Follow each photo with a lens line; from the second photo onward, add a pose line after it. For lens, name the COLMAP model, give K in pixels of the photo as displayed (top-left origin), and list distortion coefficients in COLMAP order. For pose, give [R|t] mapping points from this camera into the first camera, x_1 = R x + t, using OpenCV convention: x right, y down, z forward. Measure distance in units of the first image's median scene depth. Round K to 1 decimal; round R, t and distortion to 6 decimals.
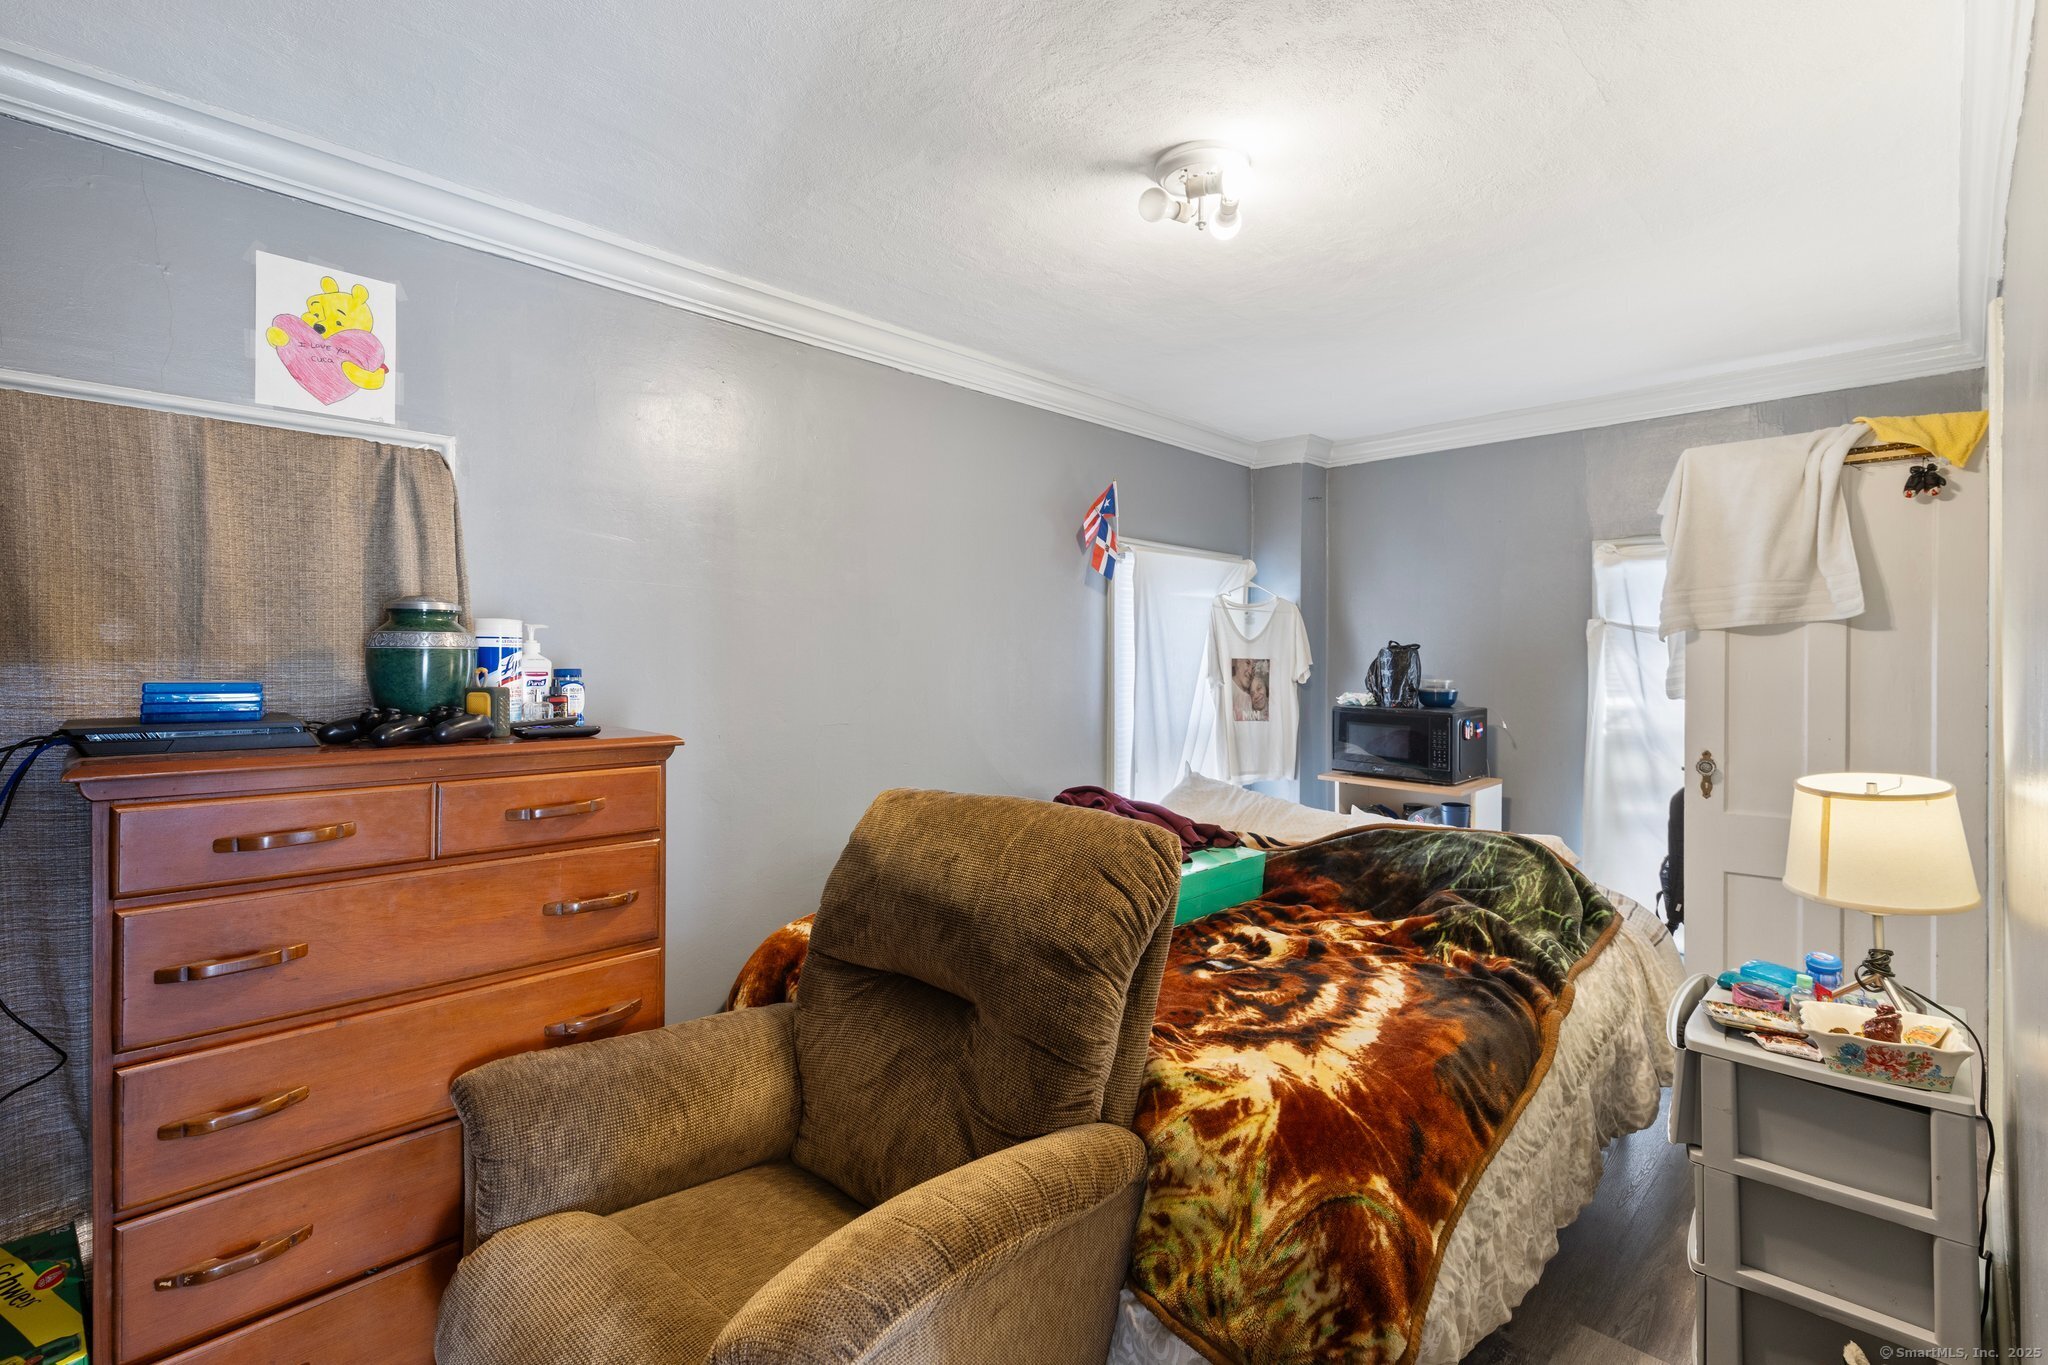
lens RADIAL K [[926.2, 0, 1022.7], [0, 926.2, 637.2], [0, 0, 1]] dist [0.009775, -0.000330]
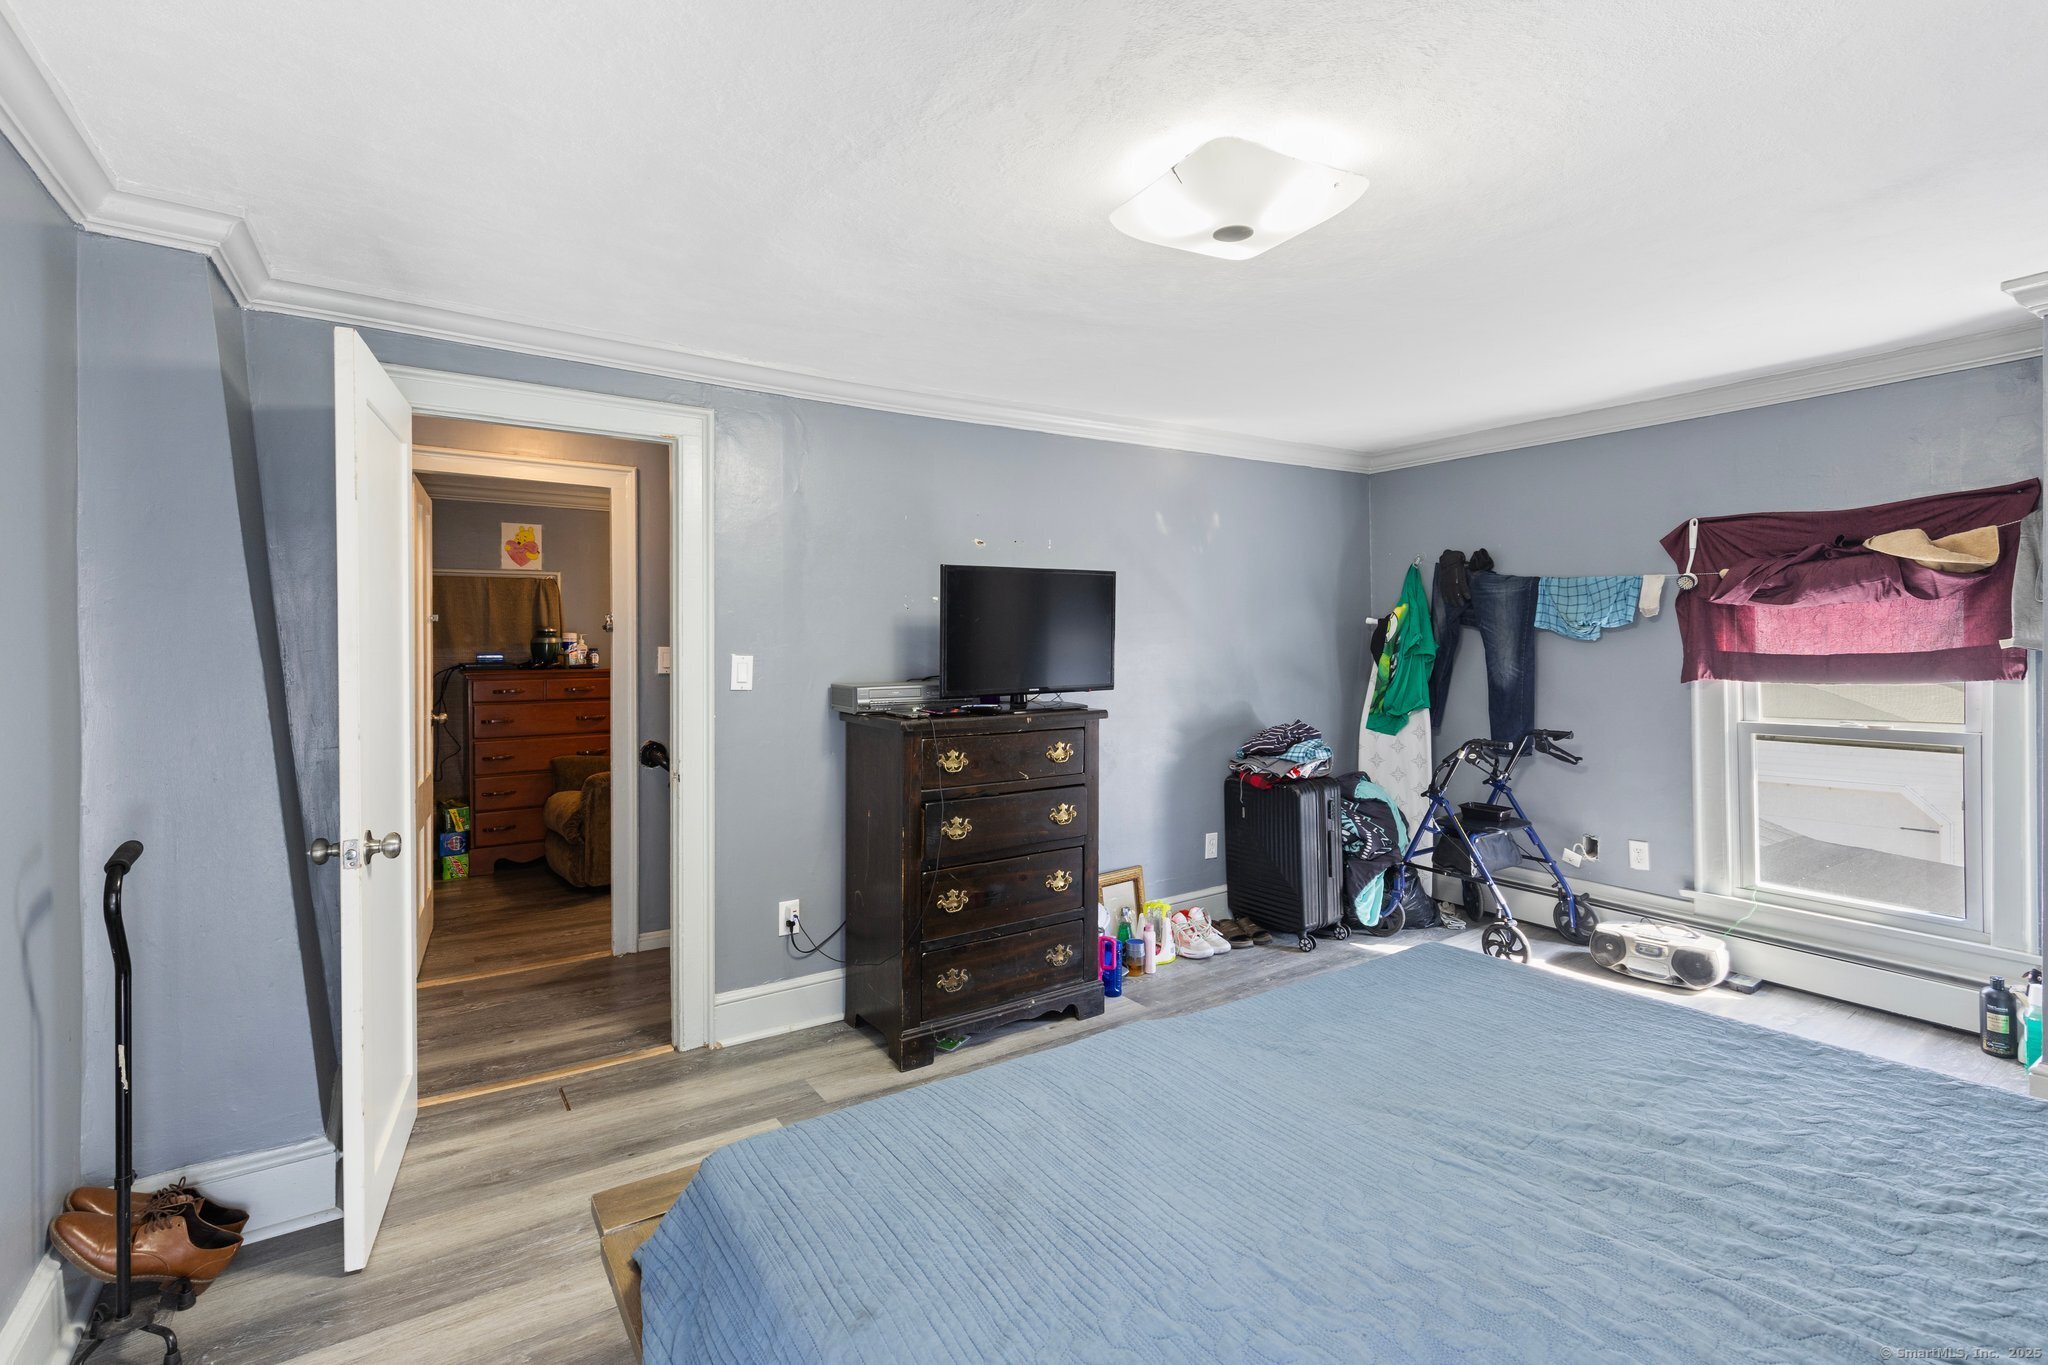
lens RADIAL K [[926.2, 0, 1033.9], [0, 926.2, 645.3], [0, 0, 1]] dist [0.009775, -0.000330]
pose [[0.981012, -0.003538, -0.193913, 1.661784], [0.007326, 0.999796, 0.018817, -0.027307], [0.193807, -0.019880, 0.980838, -1.867219]]
